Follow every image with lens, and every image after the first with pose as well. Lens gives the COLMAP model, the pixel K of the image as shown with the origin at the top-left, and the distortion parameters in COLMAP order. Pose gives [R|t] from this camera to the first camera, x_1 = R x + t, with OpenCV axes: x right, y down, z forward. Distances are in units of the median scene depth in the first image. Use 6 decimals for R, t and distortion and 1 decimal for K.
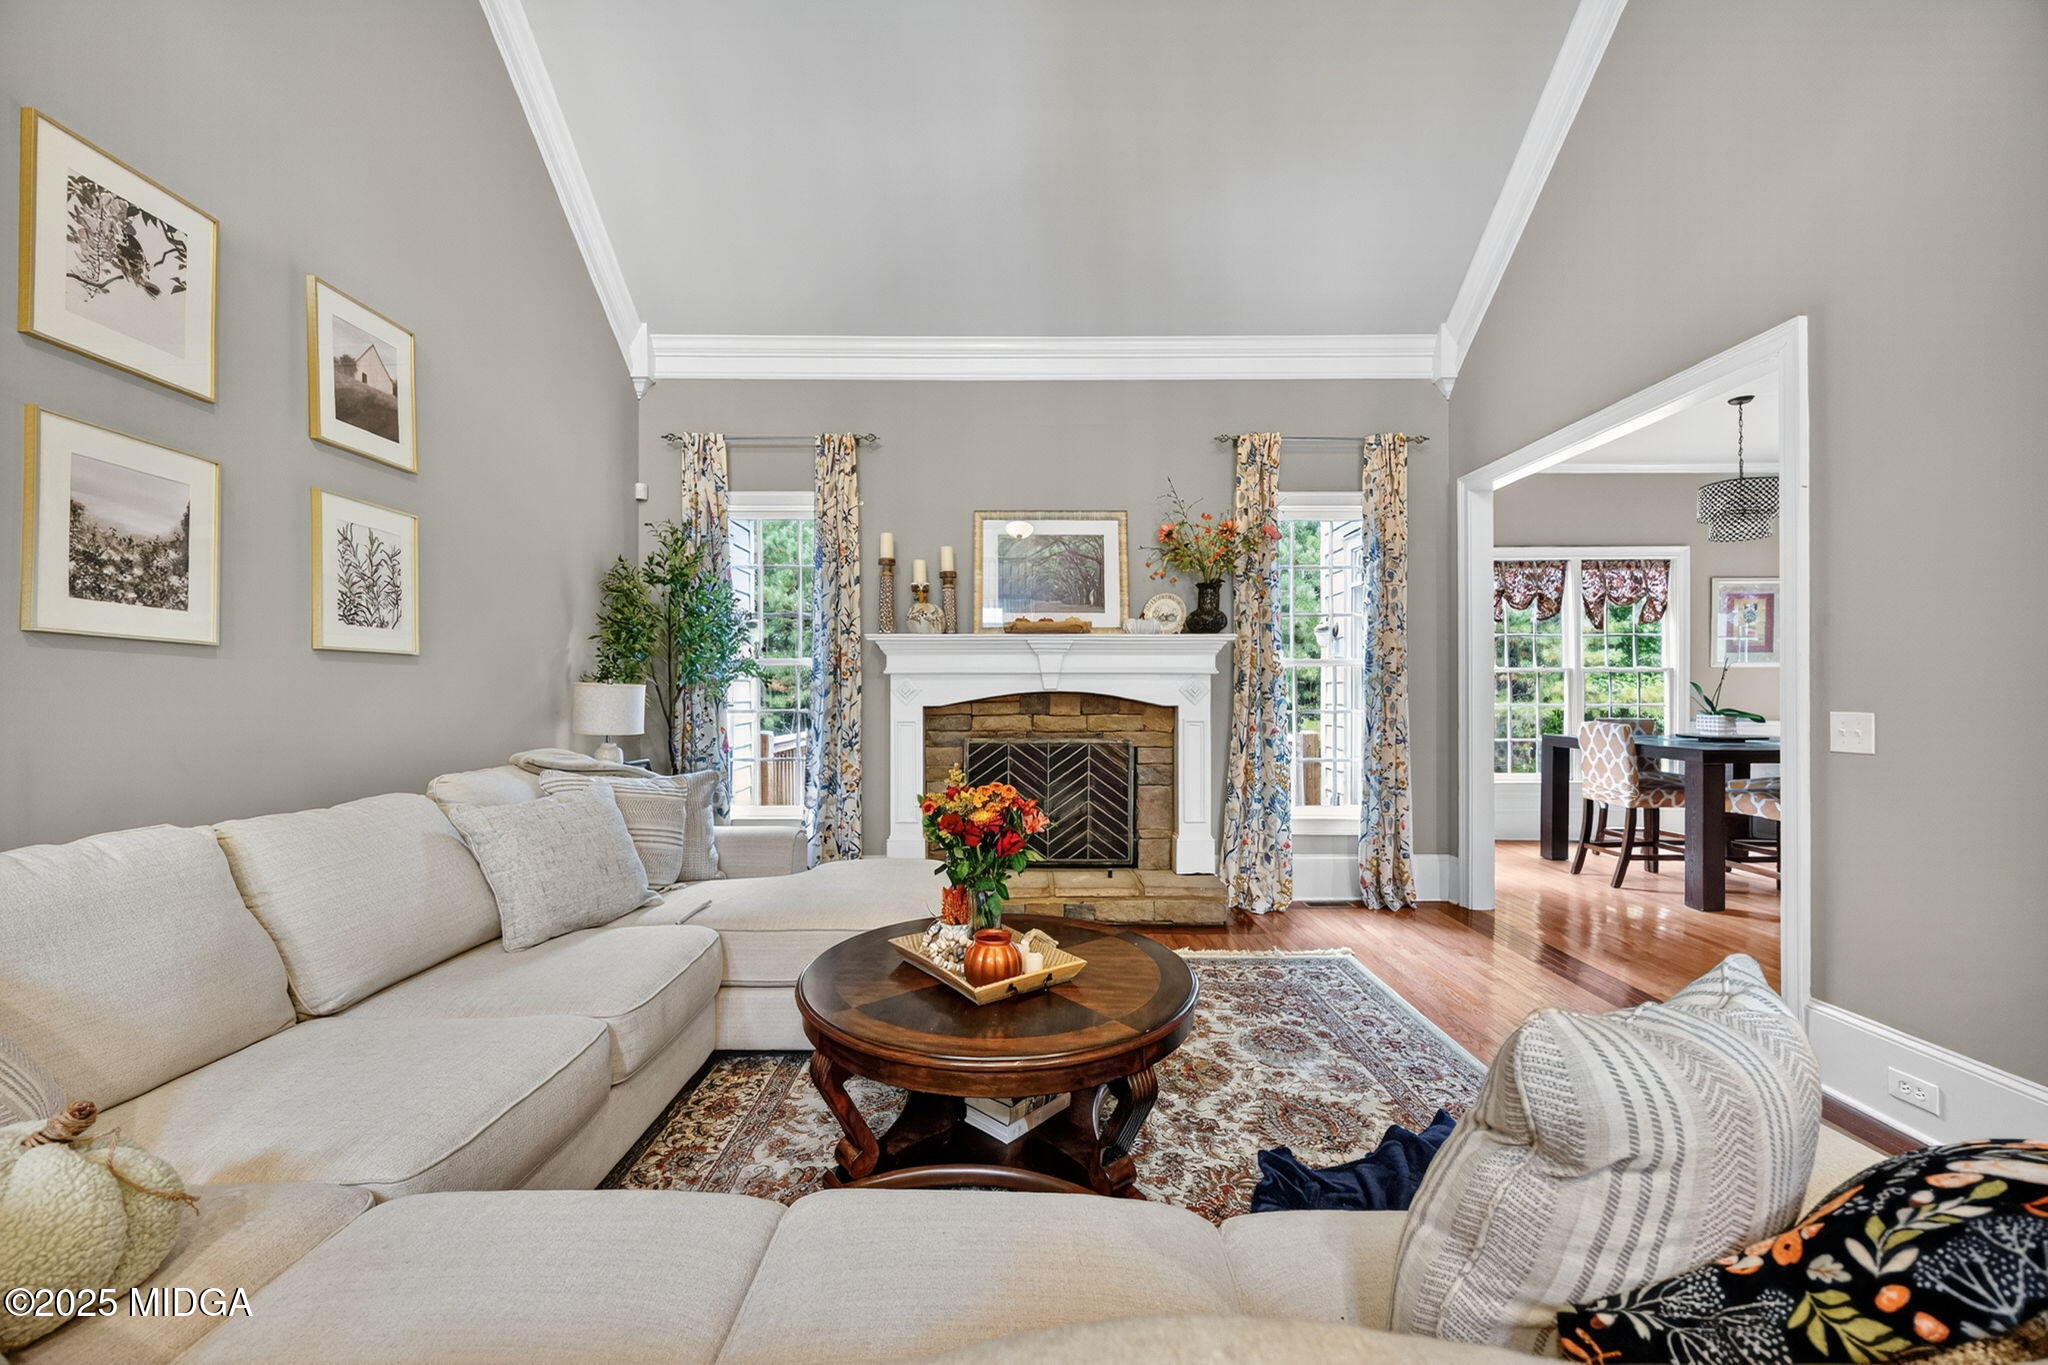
lens RADIAL K [[804.9, 0, 1021.6], [0, 804.9, 686.7], [0, 0, 1]] dist [-0.000482, -0.000183]
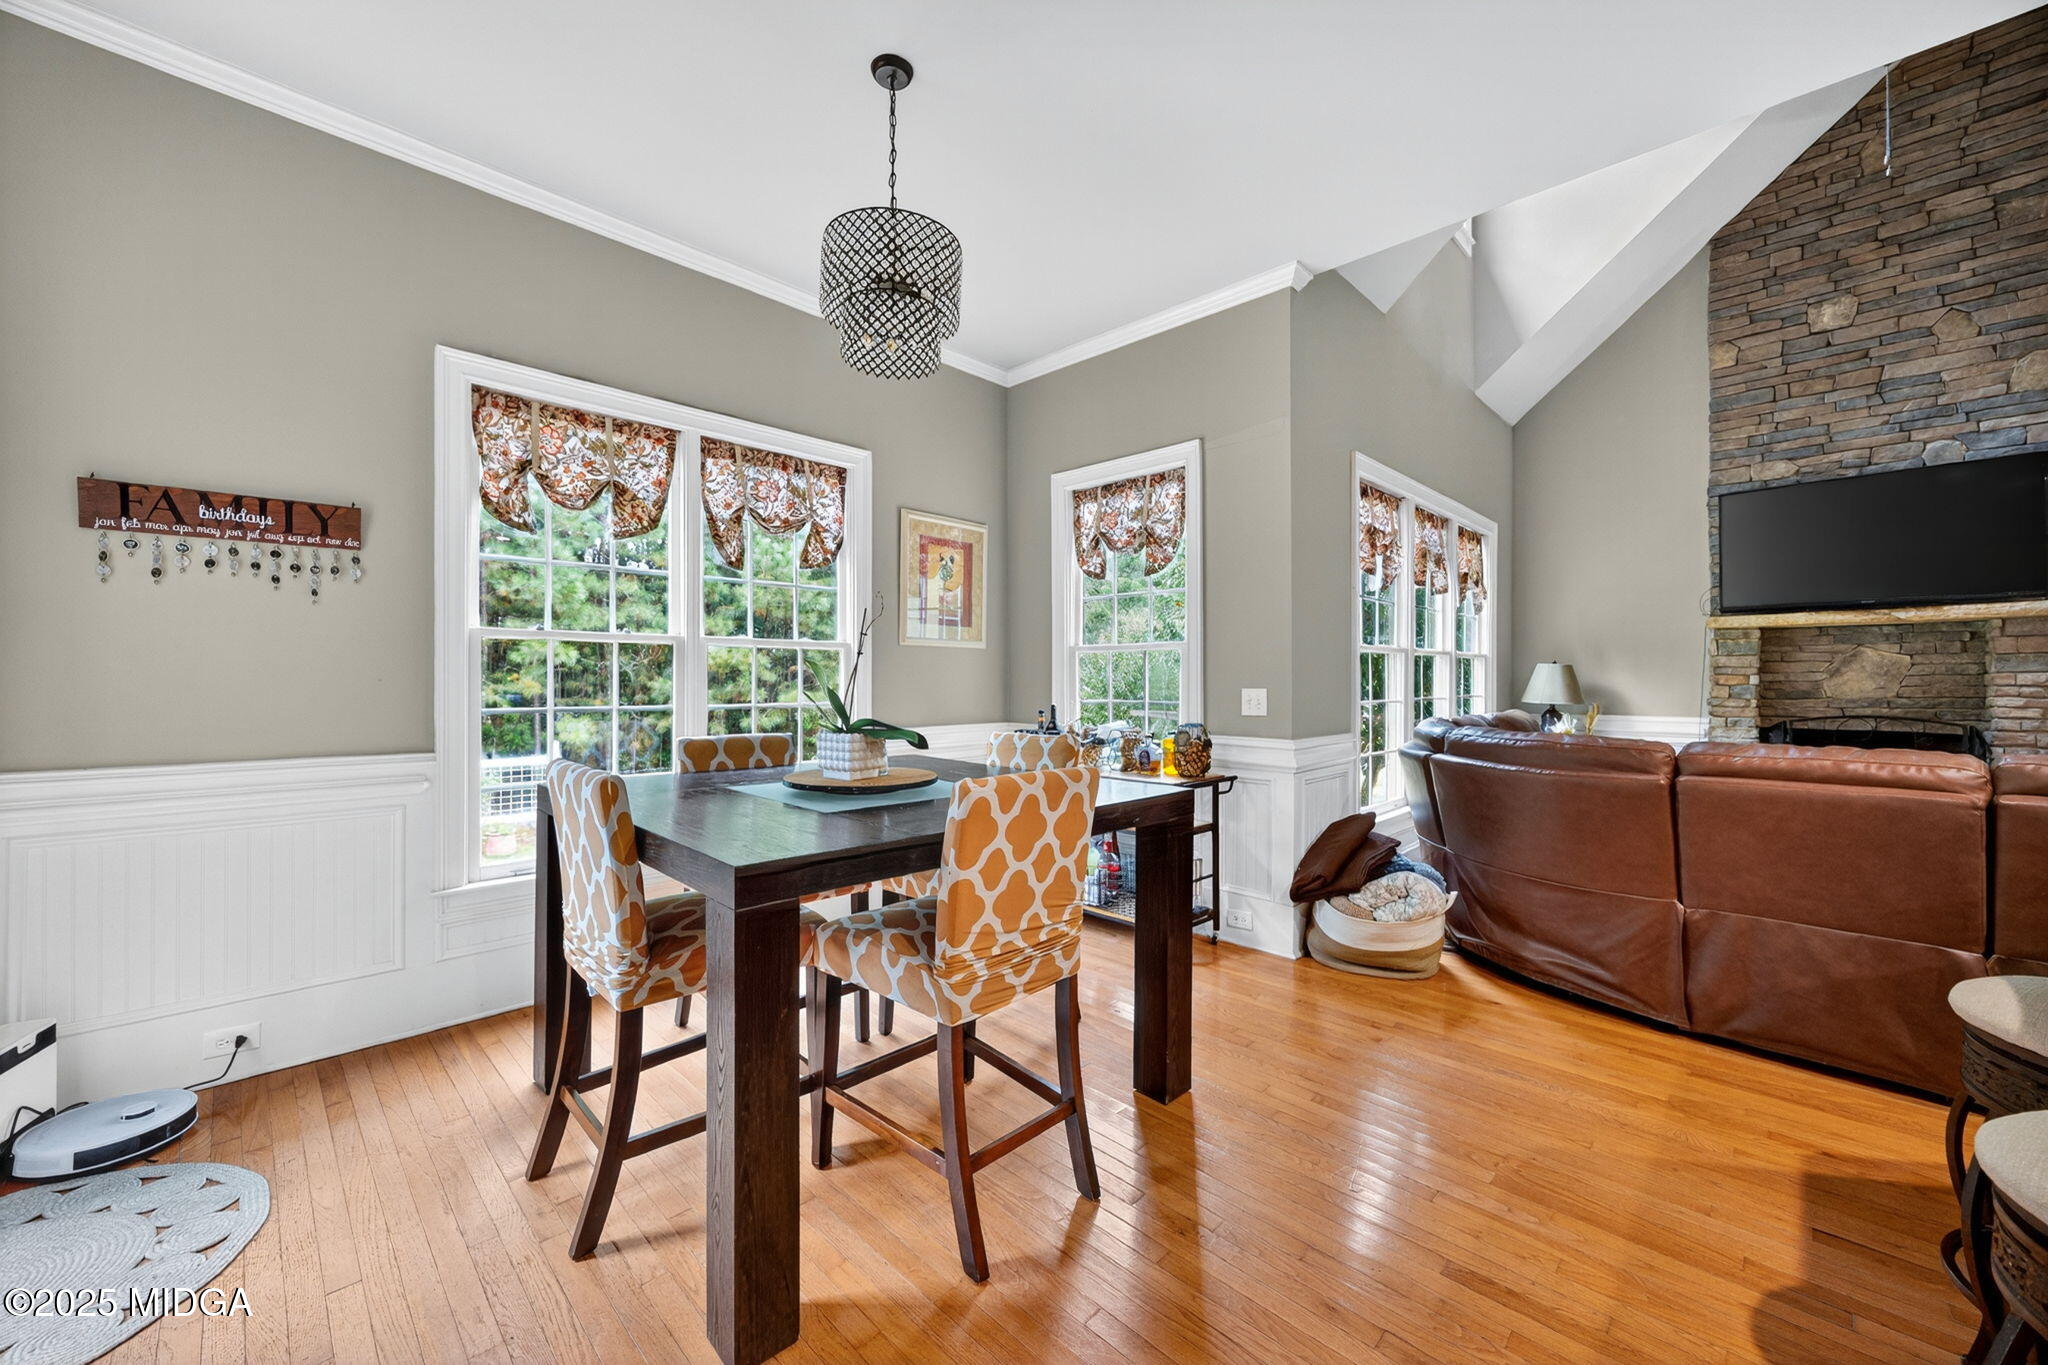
lens RADIAL K [[789.0, 0, 1019.8], [0, 789.0, 678.8], [0, 0, 1]] dist [0.000422, -0.000342]
pose [[0.709660, 0.007641, 0.704503, 0.689755], [-0.013482, 0.999905, 0.002736, 0.001179], [-0.704416, -0.011440, 0.709696, 0.687255]]
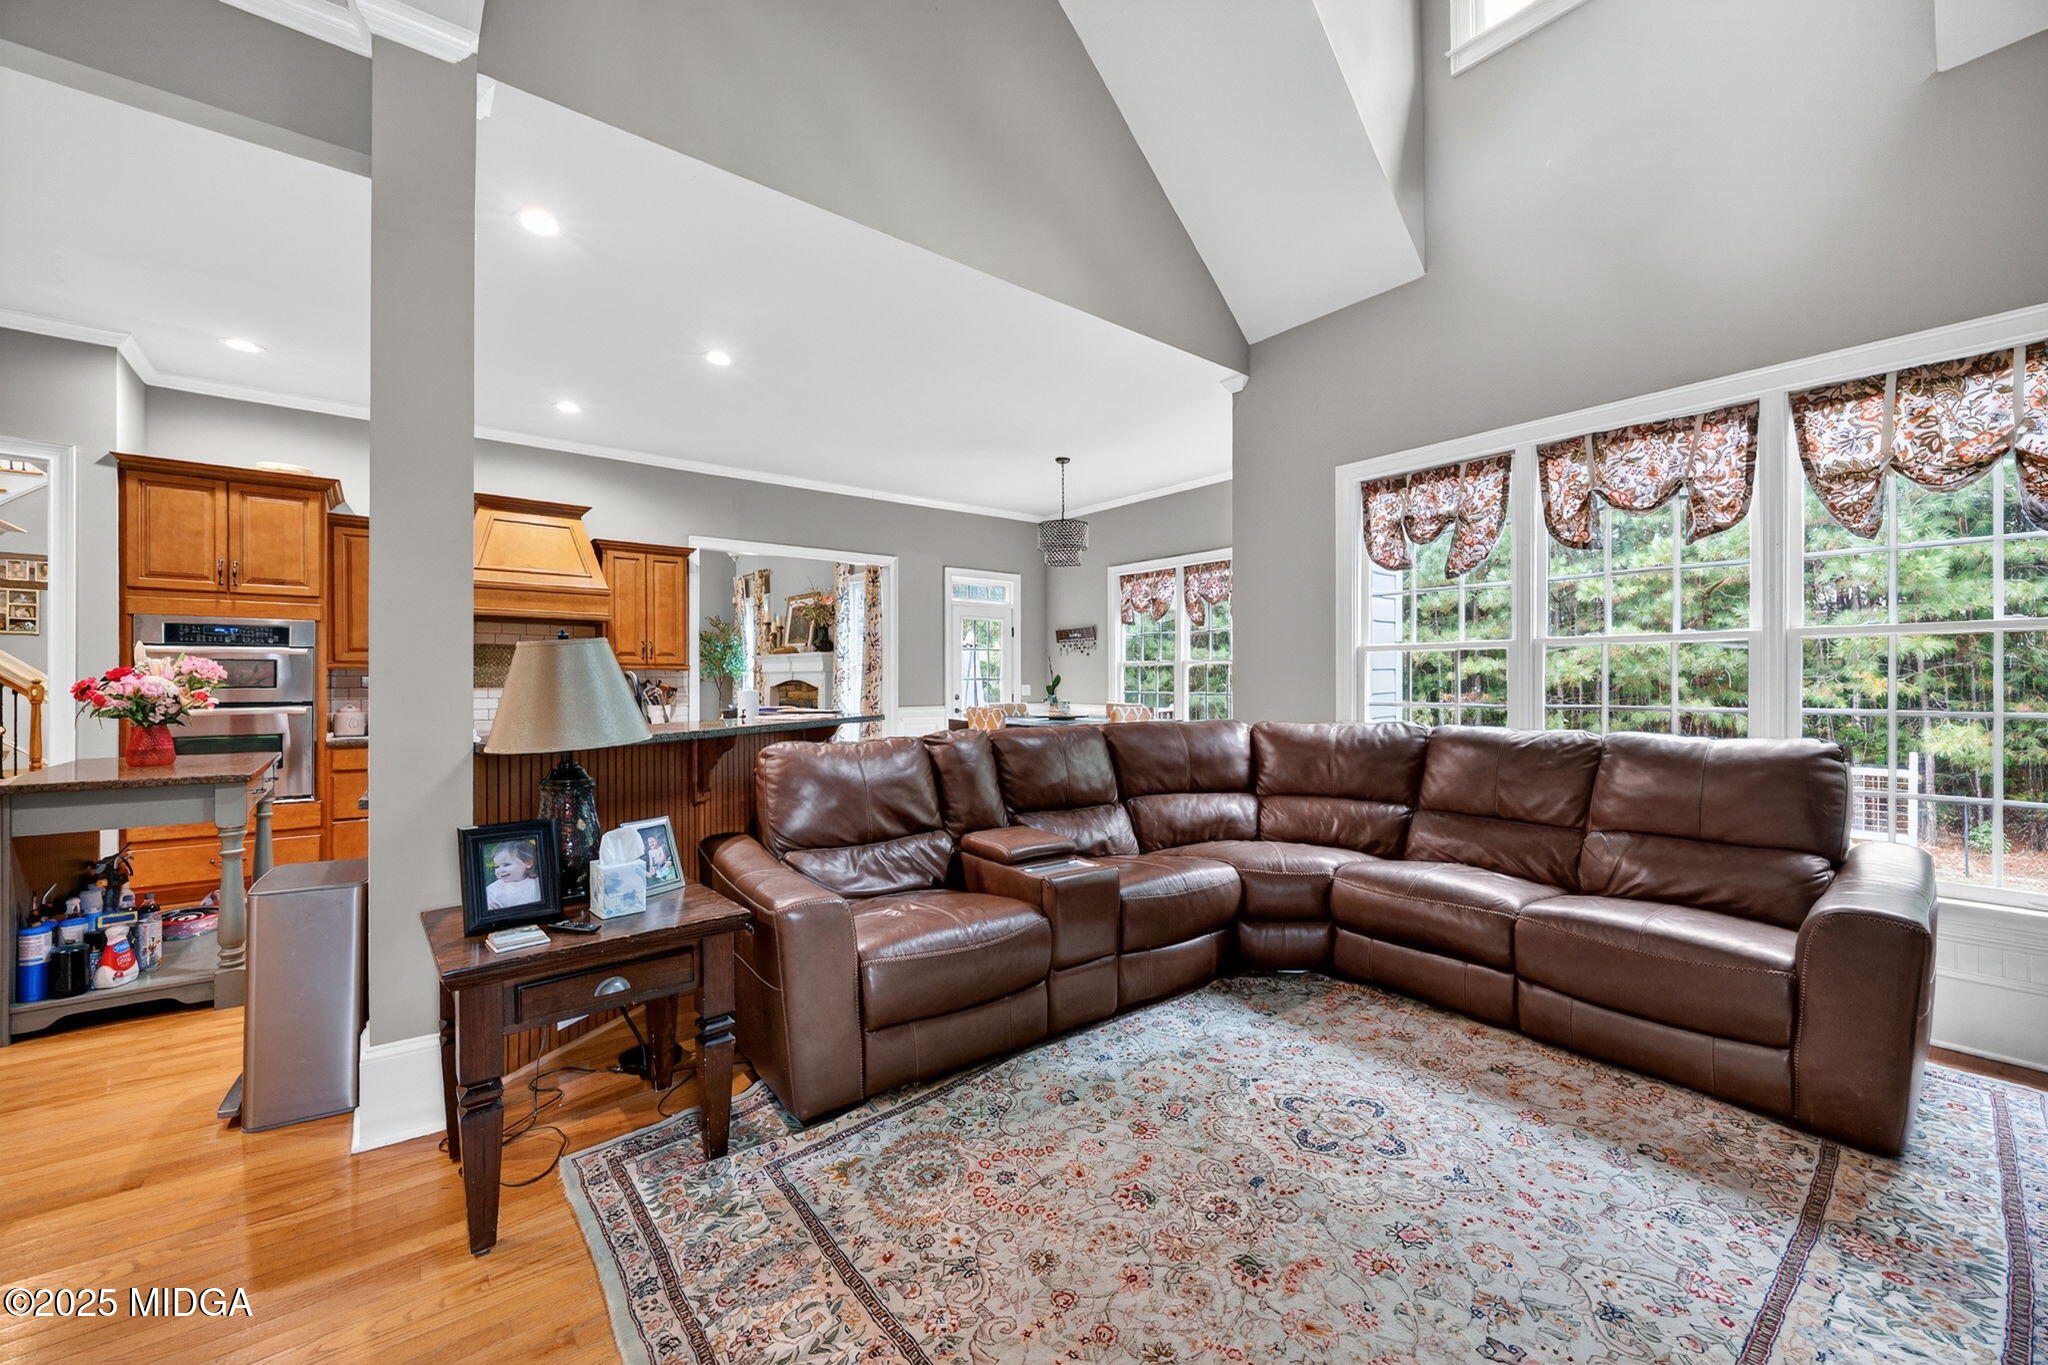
lens RADIAL K [[789.0, 0, 1019.8], [0, 789.0, 678.8], [0, 0, 1]] dist [0.000422, -0.000342]
pose [[0.607834, 0.005194, -0.794047, 2.142743], [0.010314, 0.999843, 0.014435, -0.015251], [0.793997, -0.016963, 0.607684, 0.137126]]
